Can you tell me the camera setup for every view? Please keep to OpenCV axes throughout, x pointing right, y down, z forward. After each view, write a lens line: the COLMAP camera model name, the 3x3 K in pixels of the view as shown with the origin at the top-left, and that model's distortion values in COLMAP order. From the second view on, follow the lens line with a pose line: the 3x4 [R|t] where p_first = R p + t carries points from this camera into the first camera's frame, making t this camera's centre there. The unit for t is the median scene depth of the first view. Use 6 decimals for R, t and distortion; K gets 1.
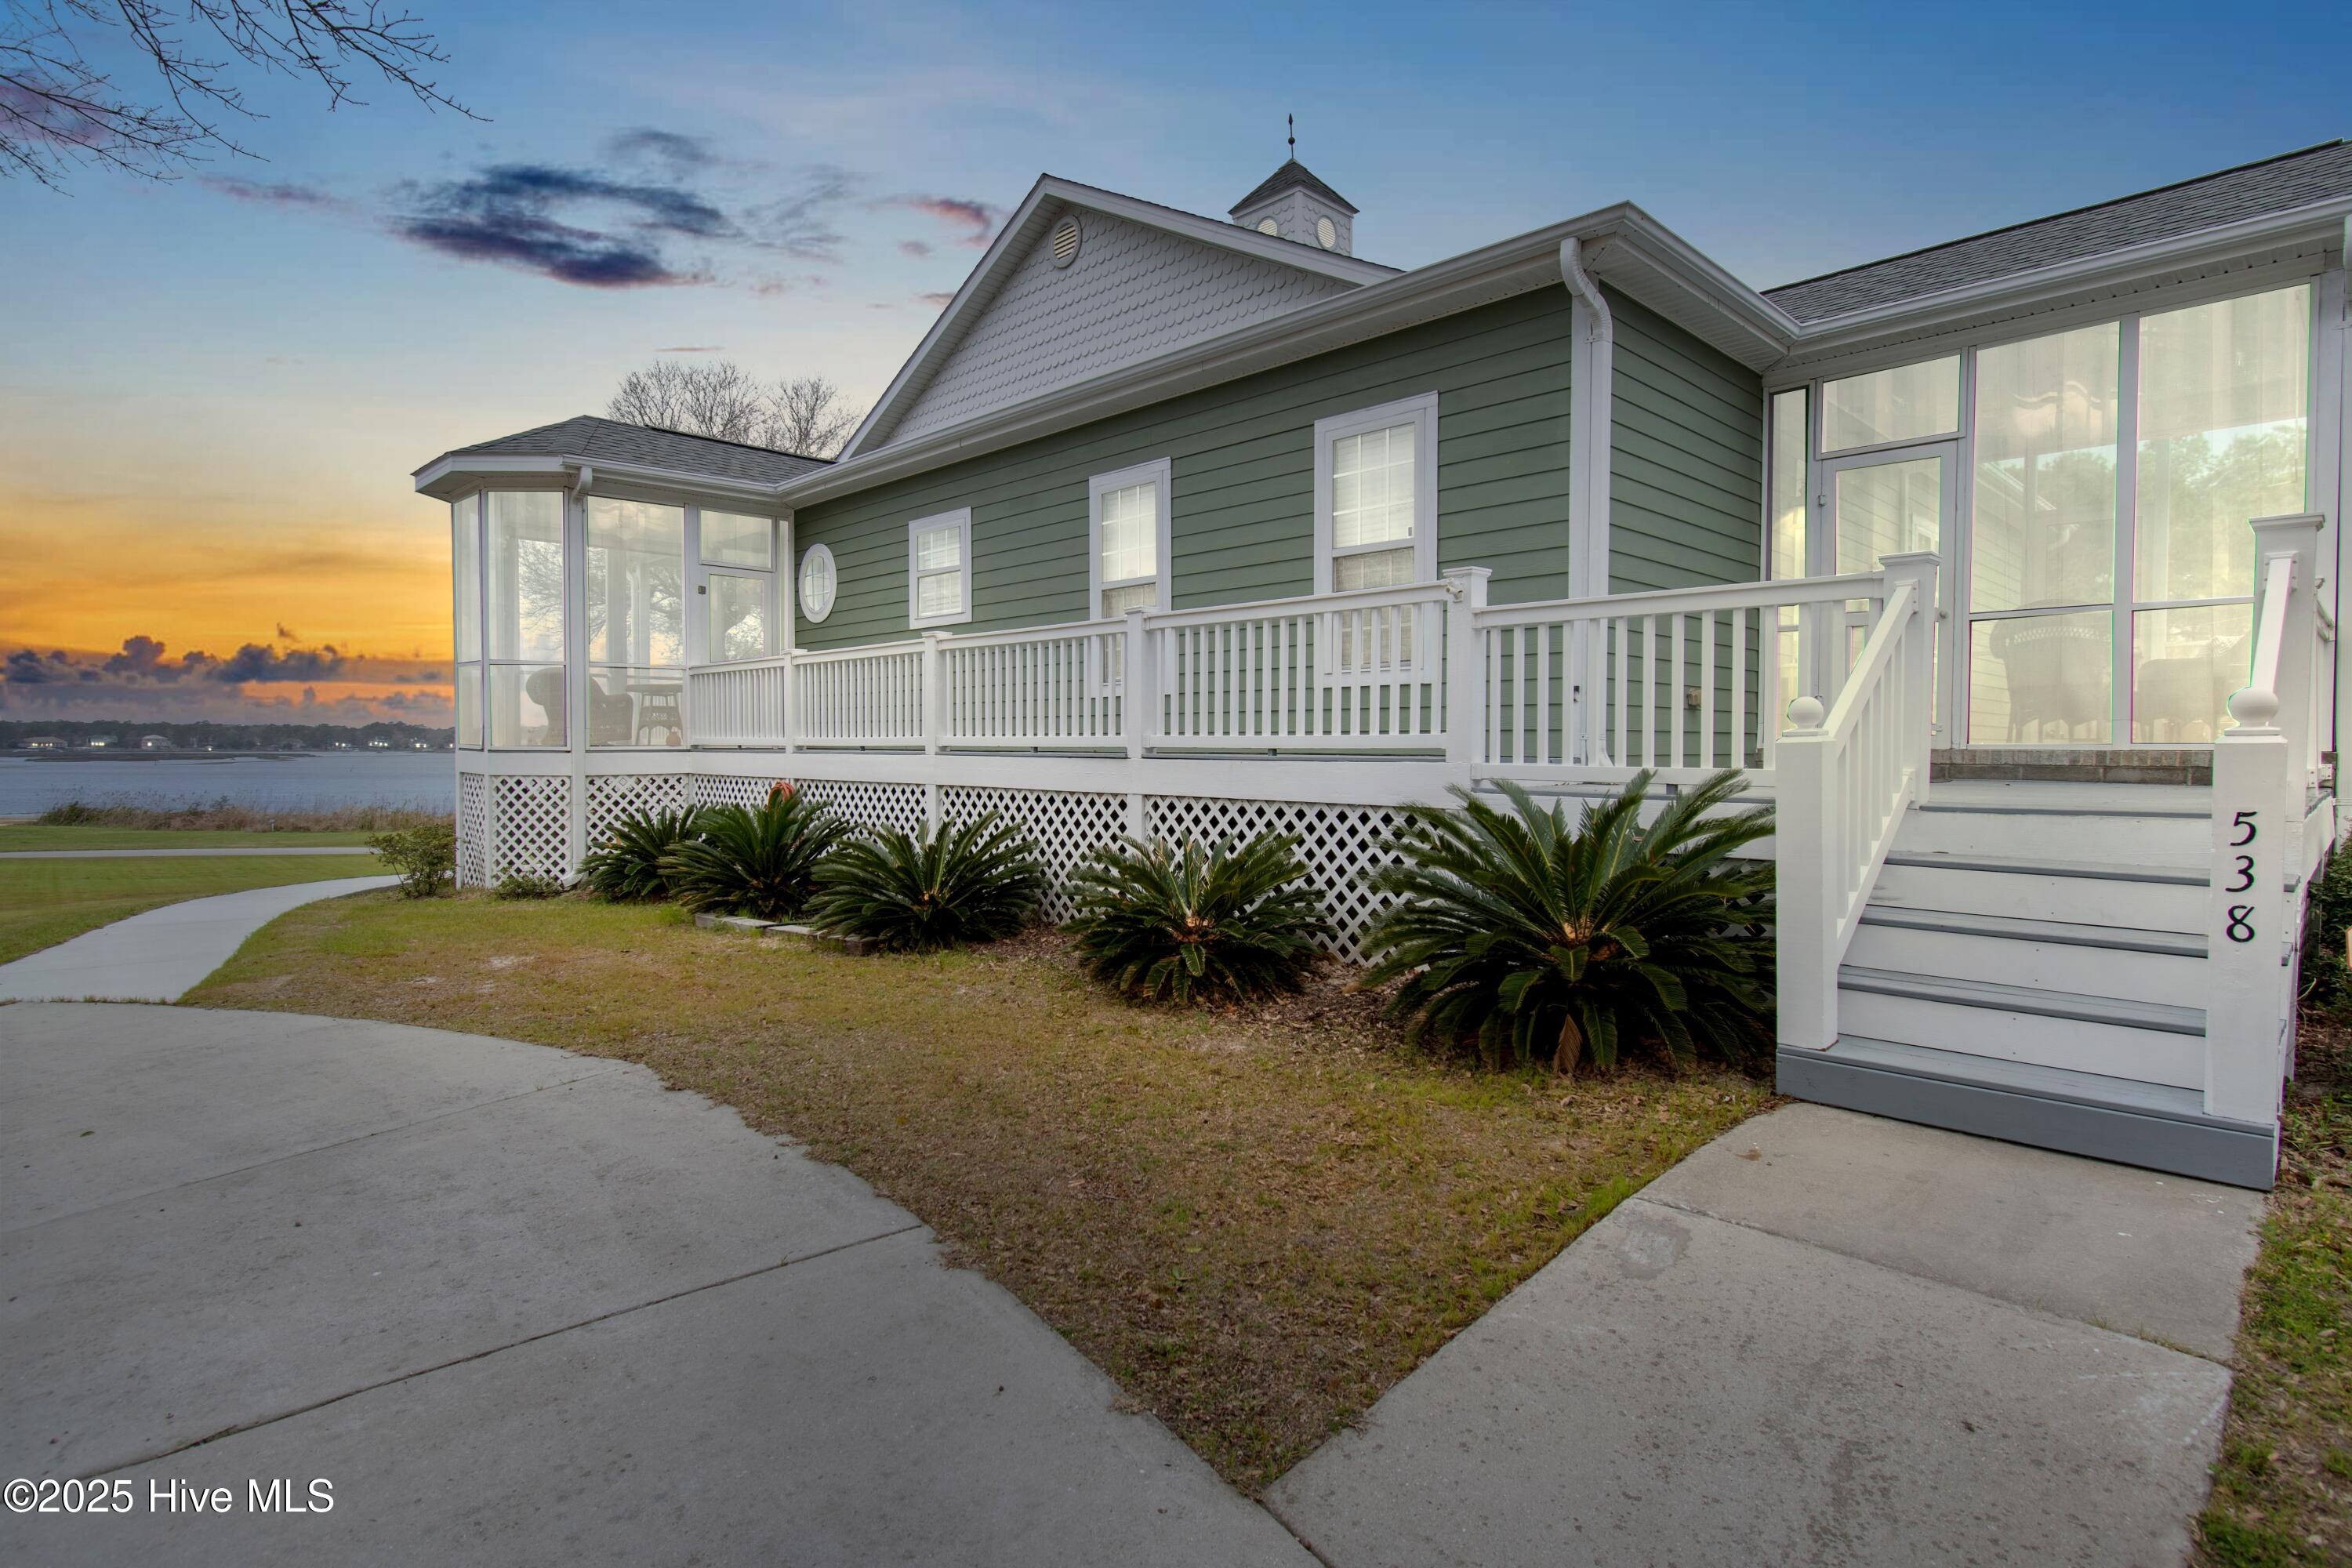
lens RADIAL K [[1228.9, 0, 1174.9], [0, 1228.9, 726.8], [0, 0, 1]] dist [0.003872, 0.000095]
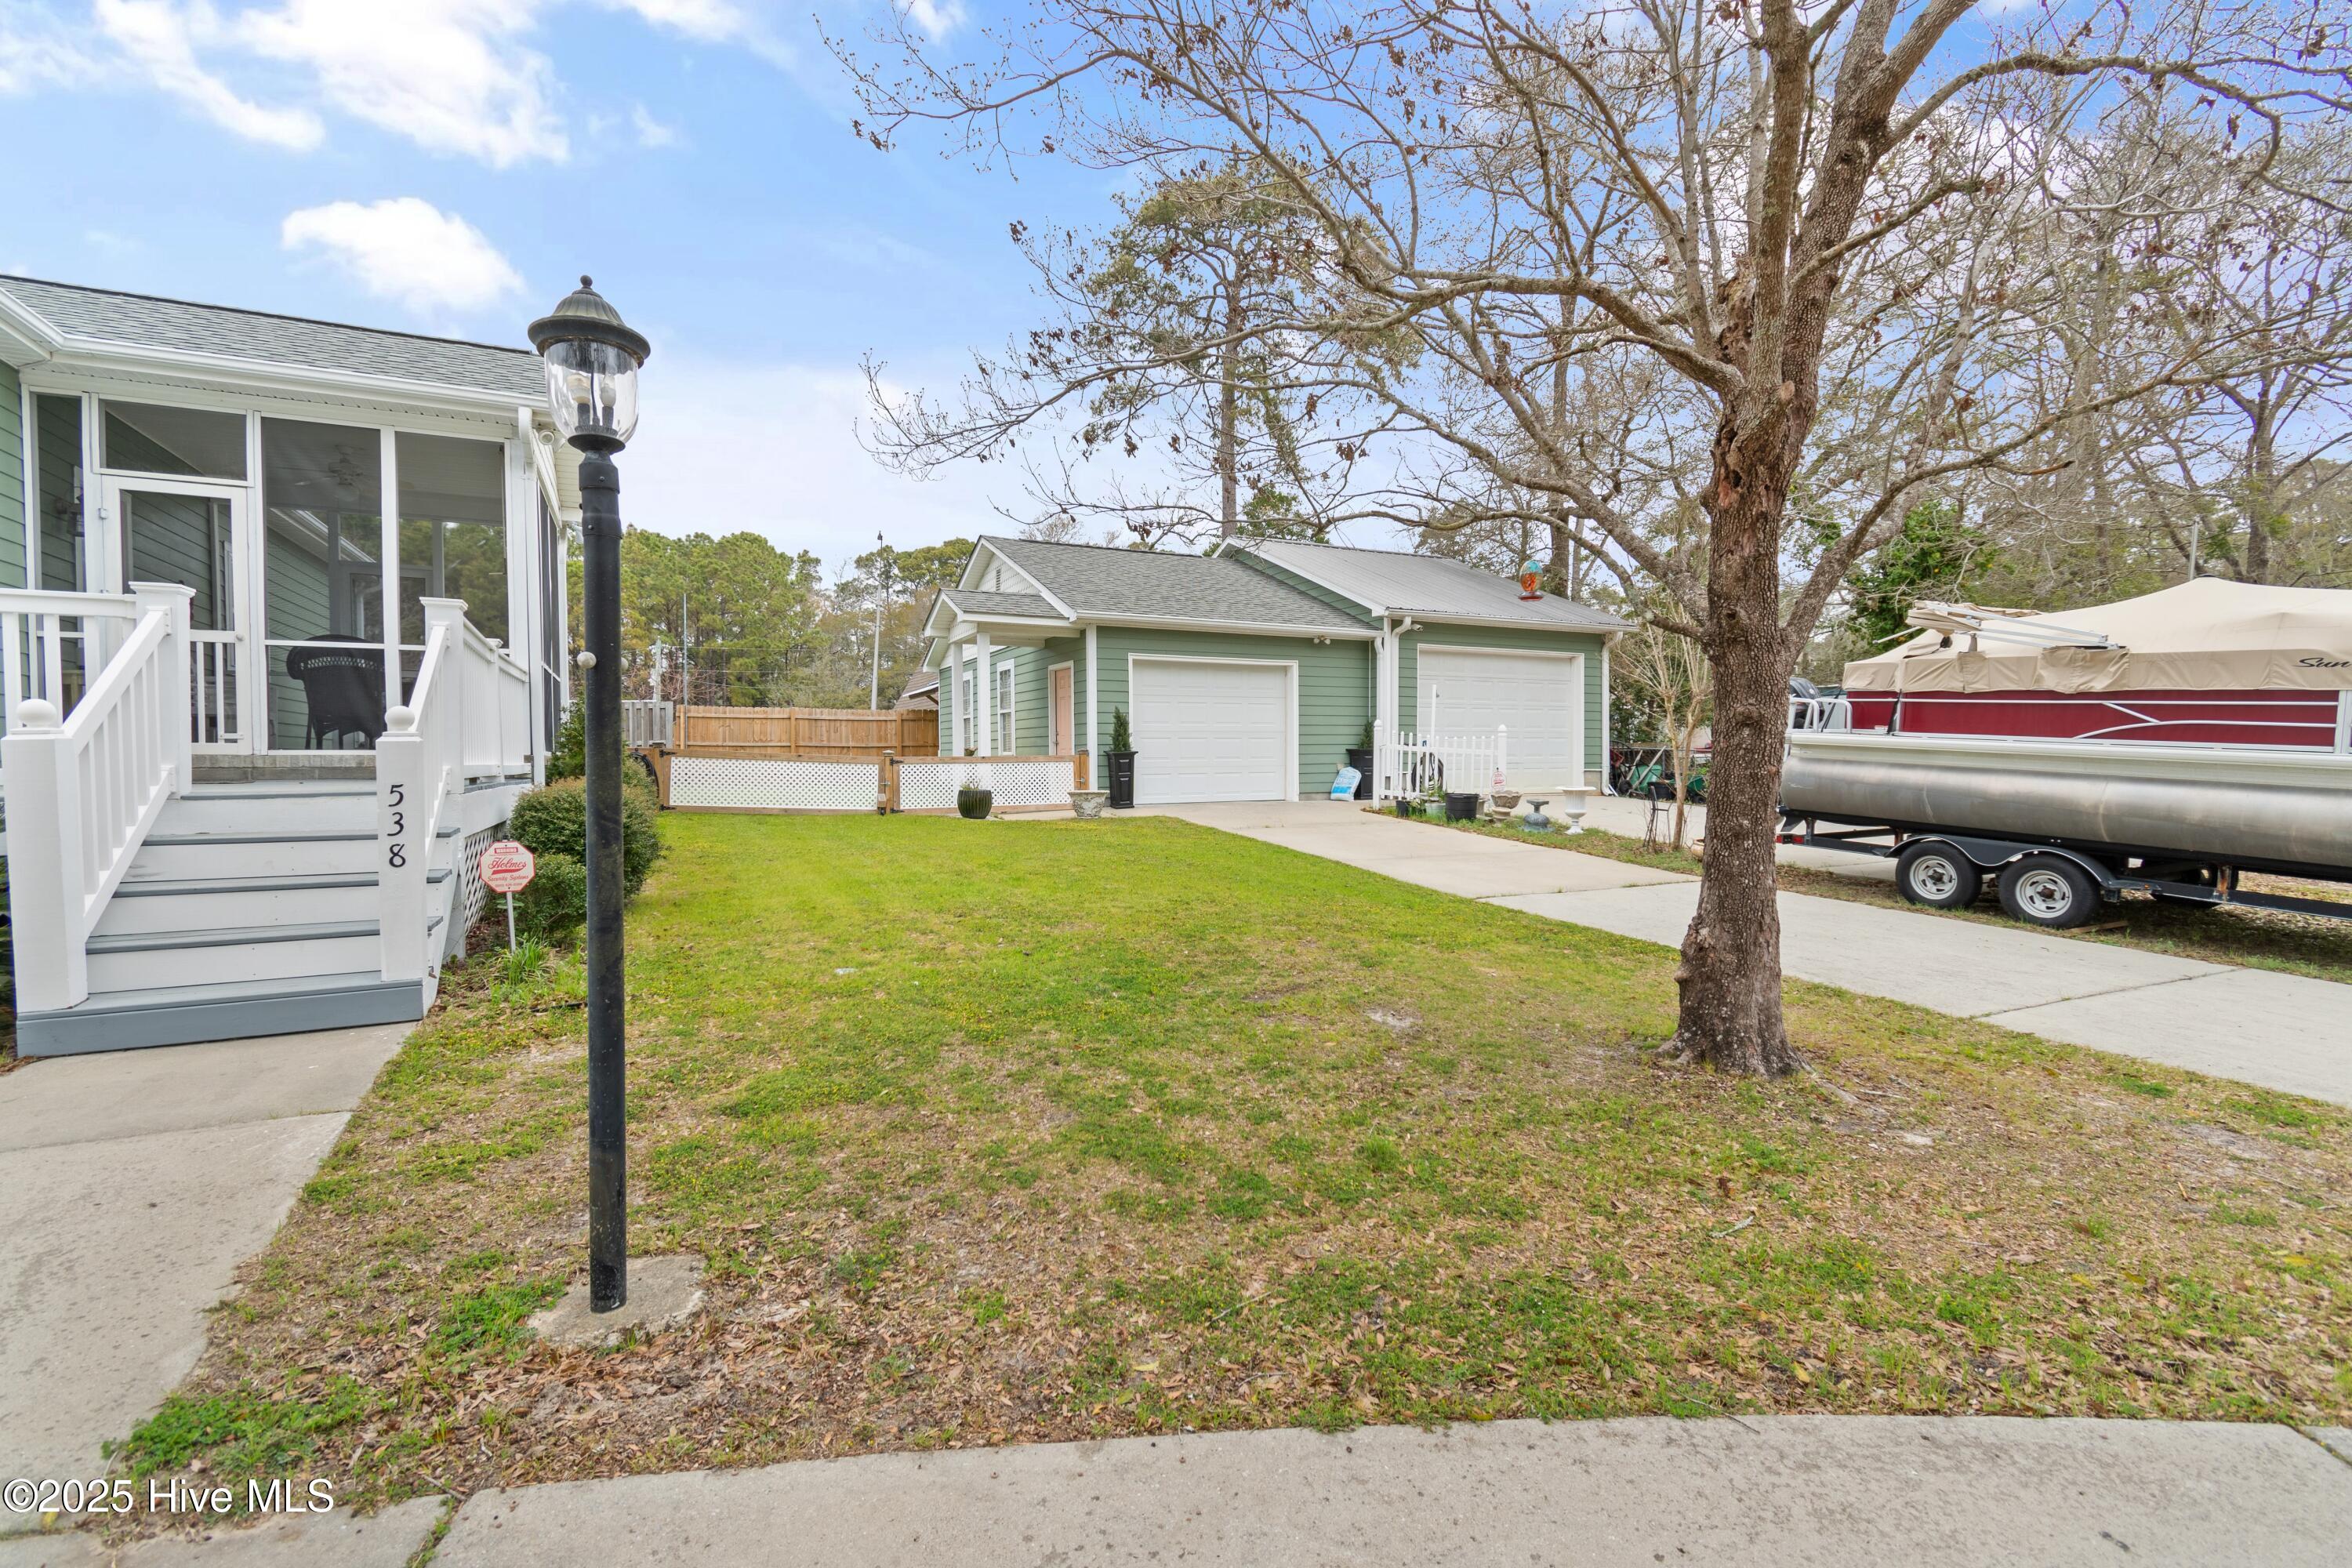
lens RADIAL K [[1037.5, 0, 1170.9], [0, 1037.5, 775.0], [0, 0, 1]] dist [0.004604, -0.000013]
pose [[0.306653, -0.024321, 0.951511, -0.086323], [-0.008187, 0.999569, 0.028188, 0.008638], [-0.951786, -0.016434, 0.306322, -0.301192]]
